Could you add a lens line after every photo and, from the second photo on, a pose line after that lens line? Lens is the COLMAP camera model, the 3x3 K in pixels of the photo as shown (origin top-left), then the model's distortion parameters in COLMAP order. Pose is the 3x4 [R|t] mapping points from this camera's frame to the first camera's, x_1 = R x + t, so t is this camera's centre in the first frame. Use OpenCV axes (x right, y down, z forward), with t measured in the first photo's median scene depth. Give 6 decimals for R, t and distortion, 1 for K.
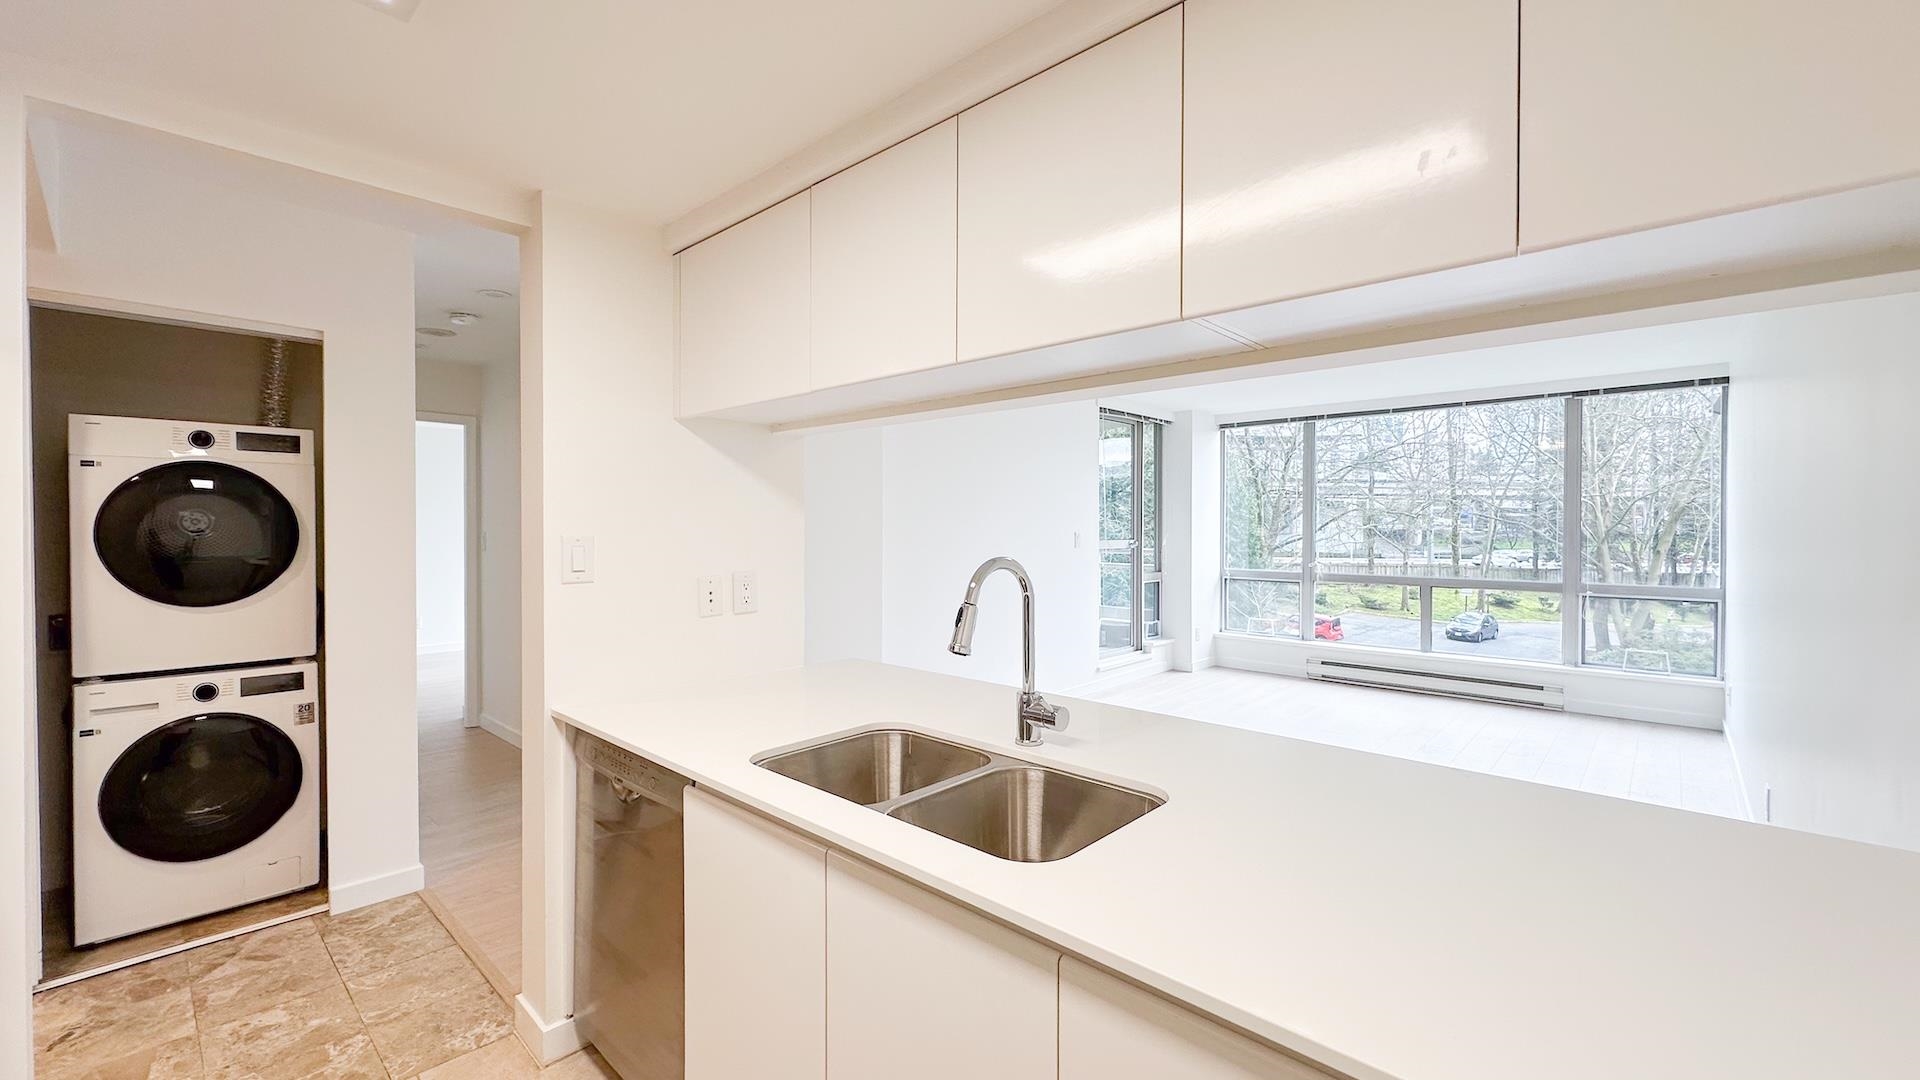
lens RADIAL K [[772.1, 0, 959.0], [0, 772.1, 537.9], [0, 0, 1]] dist [-0.000877, 0.000091]
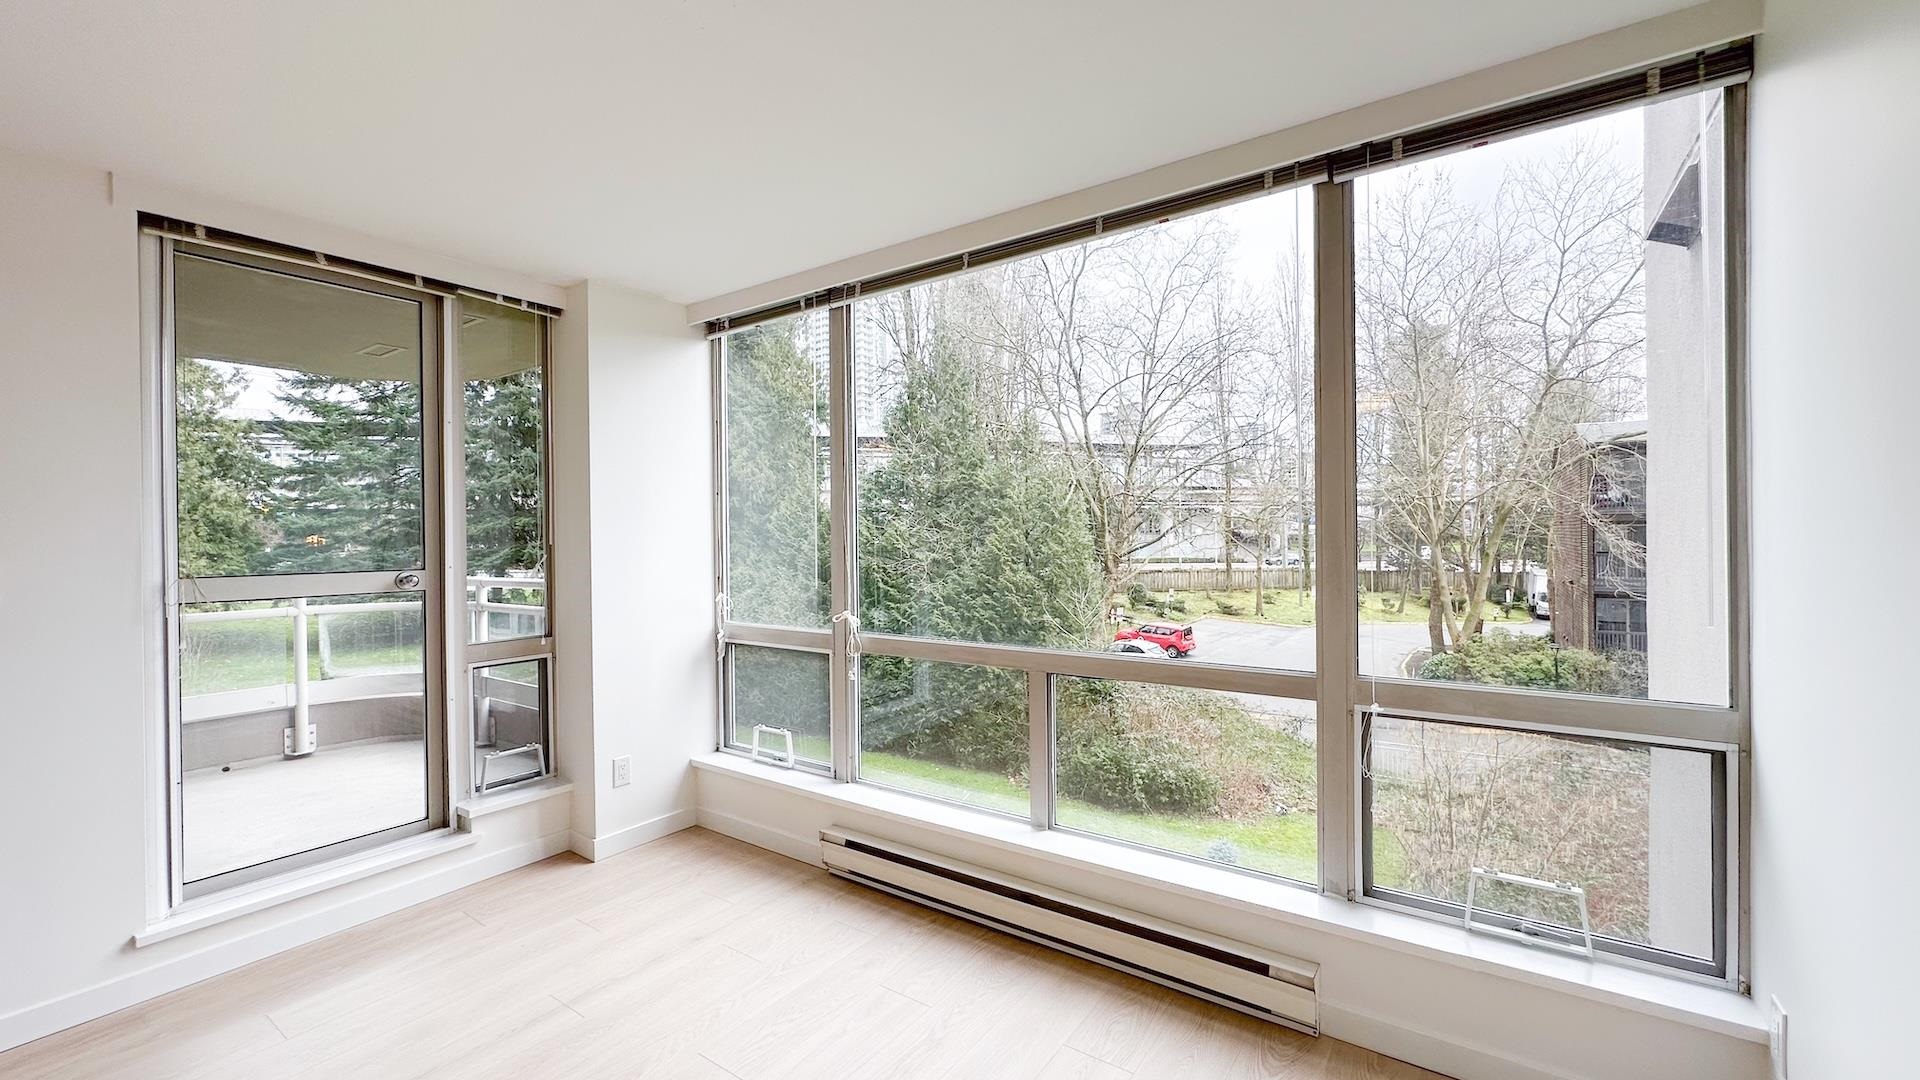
lens RADIAL K [[763.4, 0, 960.0], [0, 763.4, 540.0], [0, 0, 1]] dist [-0.002968, 0.000471]
pose [[0.990711, -0.013591, 0.135306, 0.442922], [0.014911, 0.999851, -0.008746, -0.006003], [-0.135167, 0.010682, 0.990765, 0.516213]]
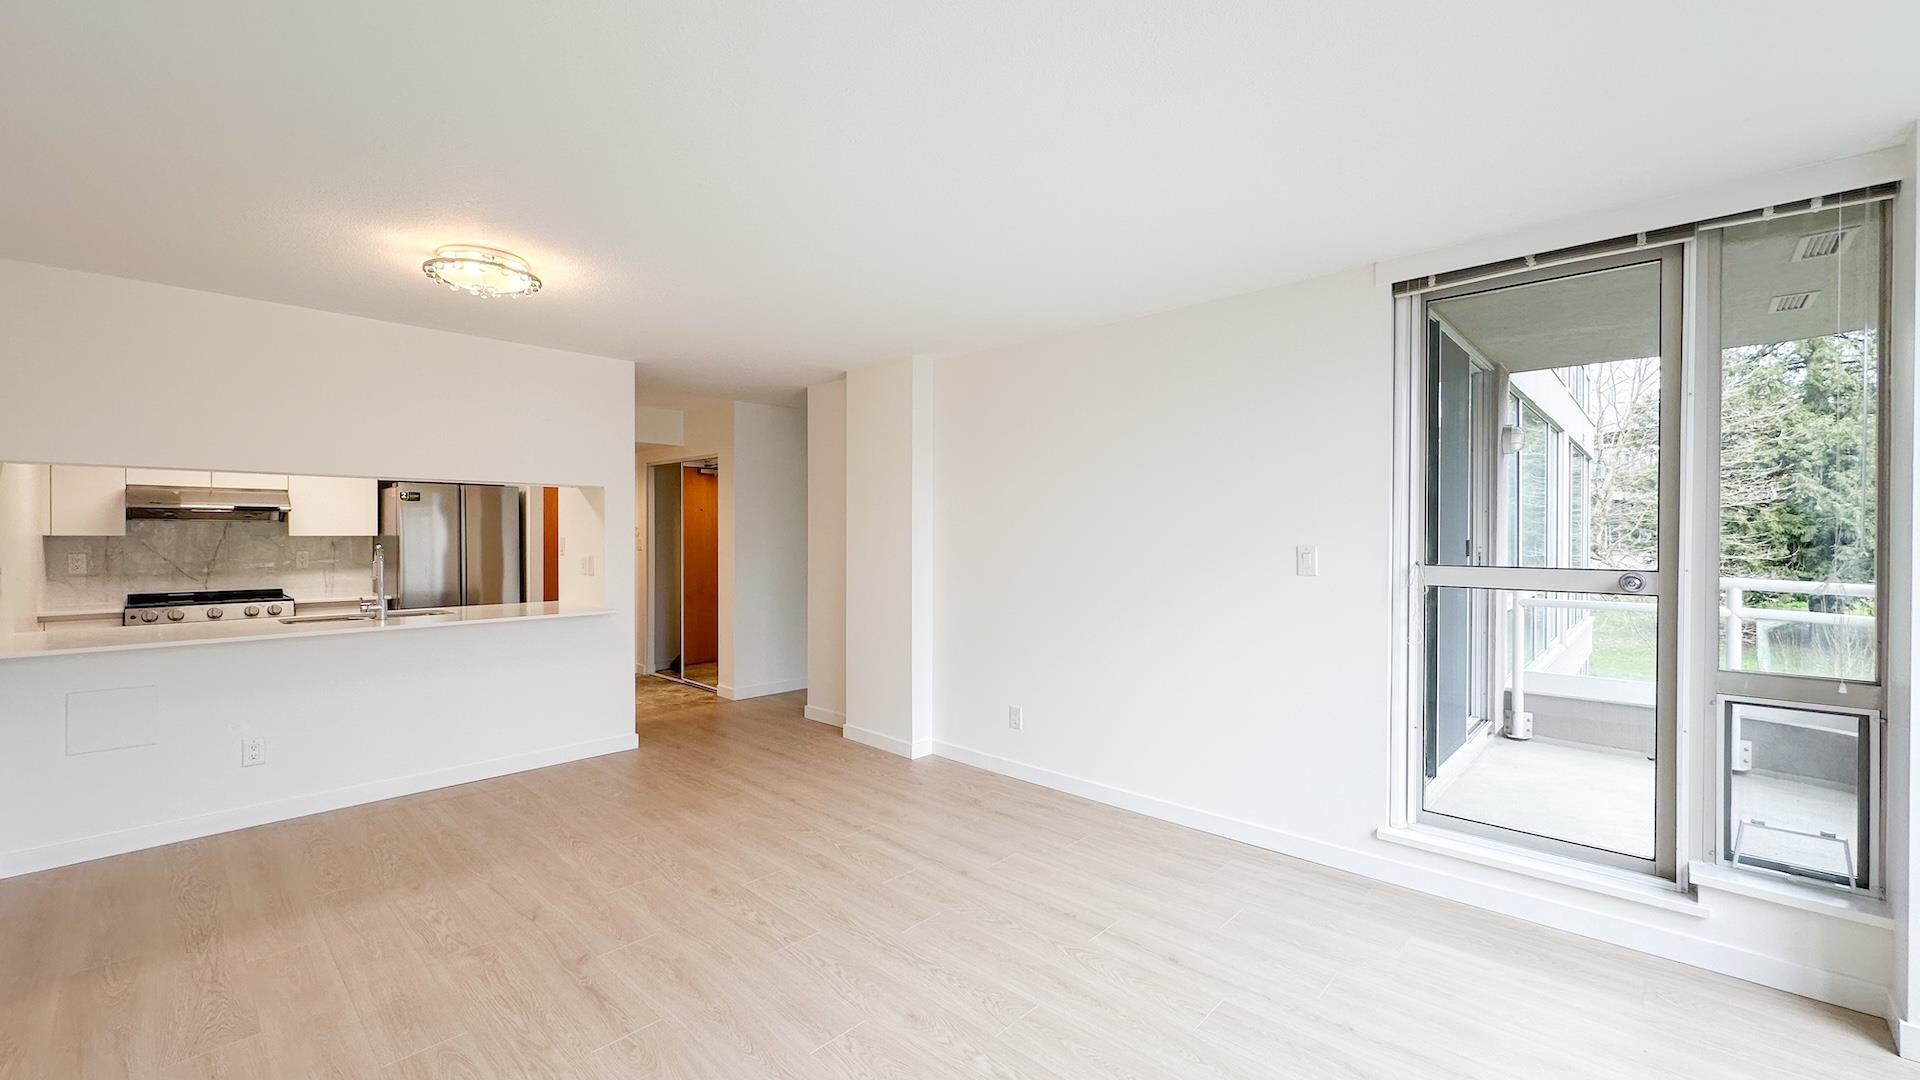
lens RADIAL K [[763.4, 0, 960.0], [0, 763.4, 540.0], [0, 0, 1]] dist [-0.002968, 0.000471]
pose [[-0.009261, 0.007277, -0.999931, 0.565077], [-0.017279, 0.999823, 0.007436, -0.009464], [0.999808, 0.017347, -0.009134, 0.640489]]
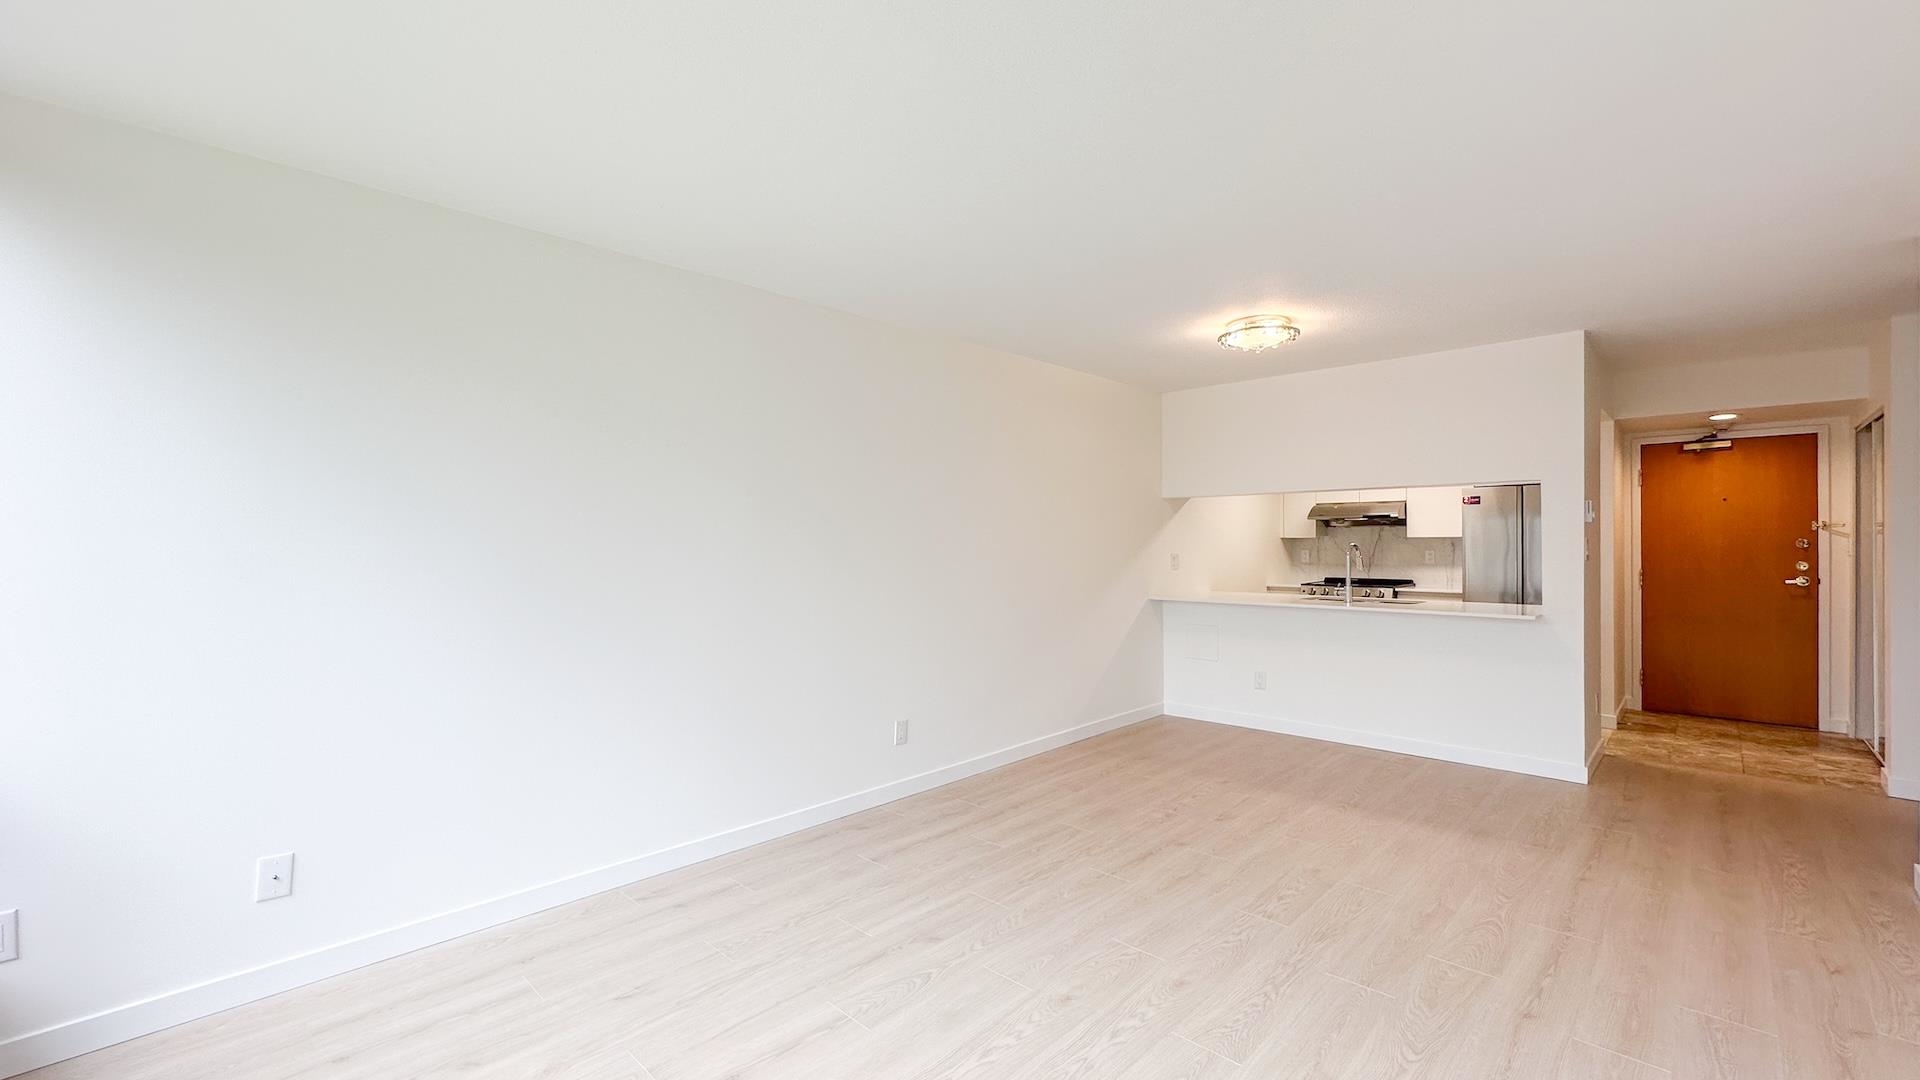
lens RADIAL K [[786.0, 0, 959.1], [0, 786.0, 530.1], [0, 0, 1]] dist [0.001620, -0.000088]
pose [[-0.999621, 0.004668, 0.027134, 0.354023], [0.004697, 0.999988, 0.000999, -0.008795], [-0.027129, 0.001126, -0.999631, 0.945609]]
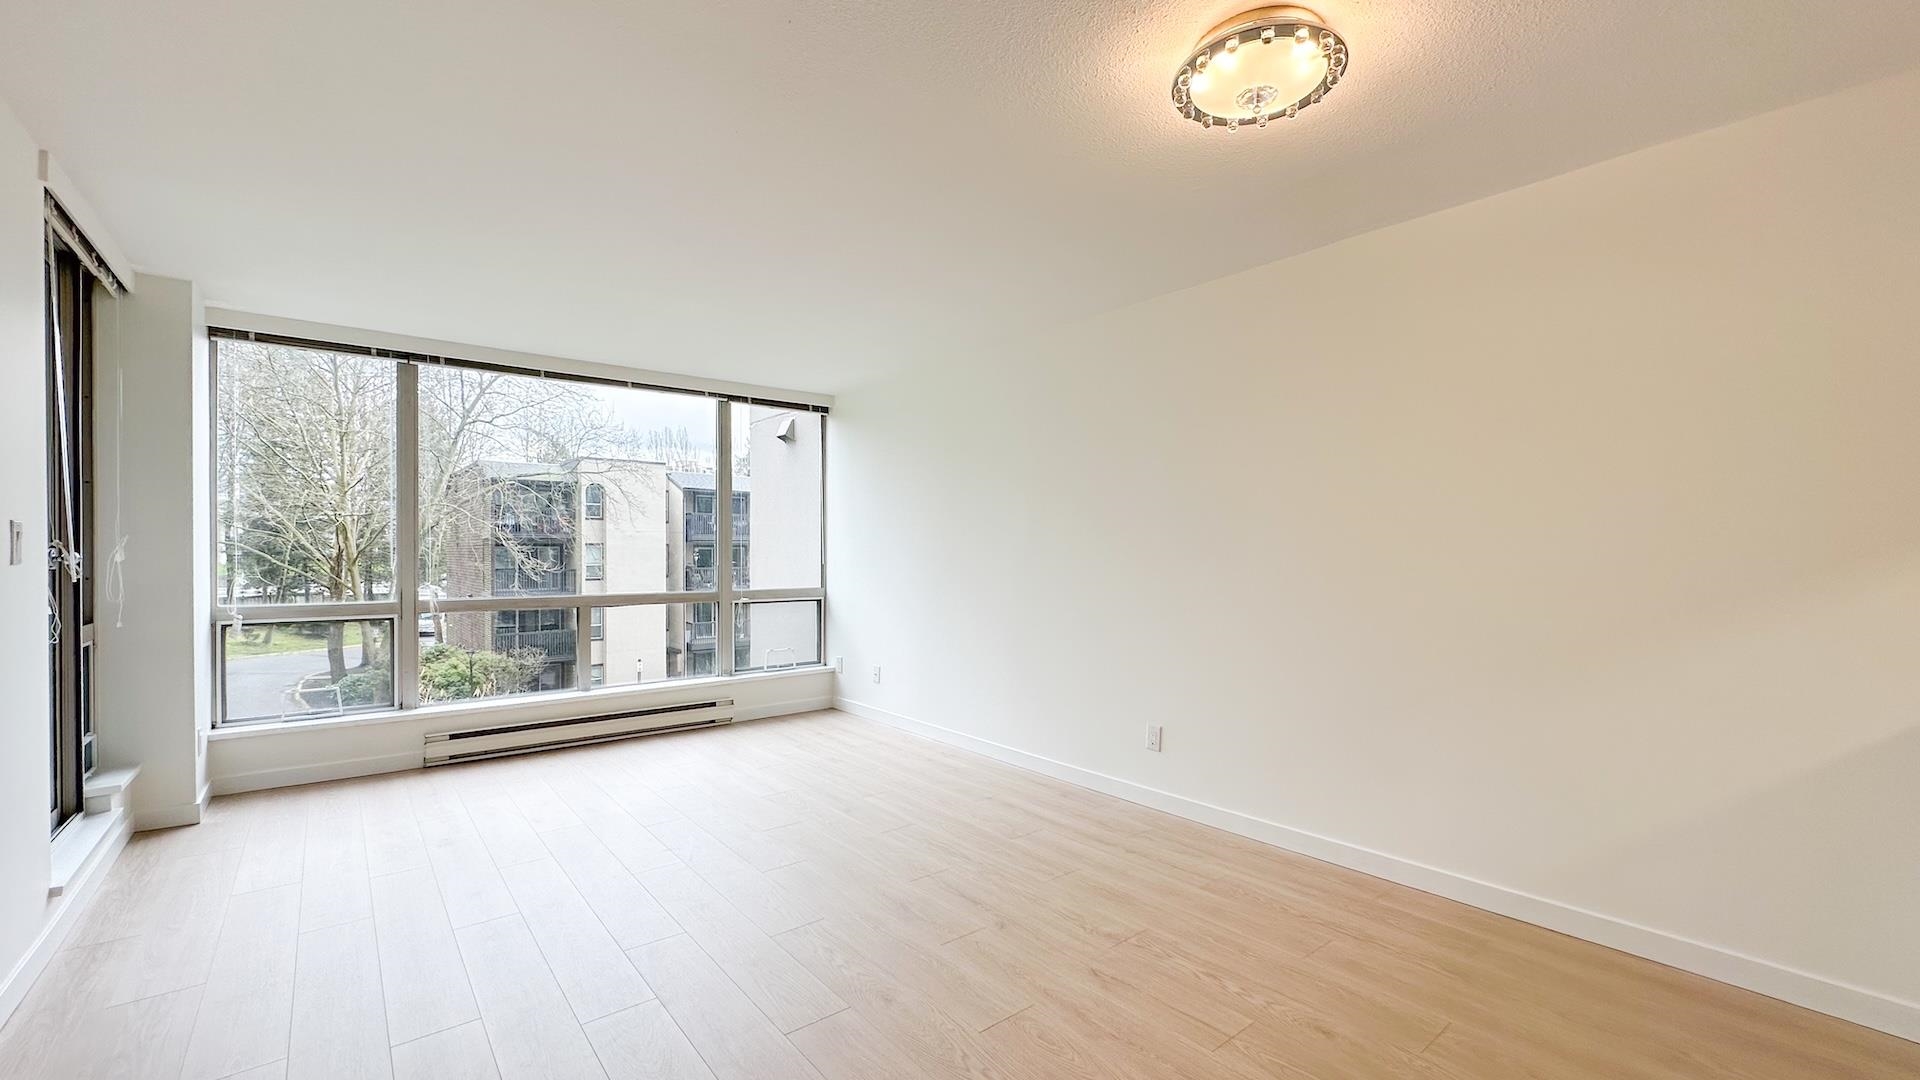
lens RADIAL K [[782.1, 0, 966.6], [0, 782.1, 559.5], [0, 0, 1]] dist [-0.000359, 0.000238]
pose [[0.139454, -0.011203, 0.990165, -0.112246], [0.014768, 0.999848, 0.009233, 0.011059], [-0.990118, 0.013335, 0.139598, 0.440105]]
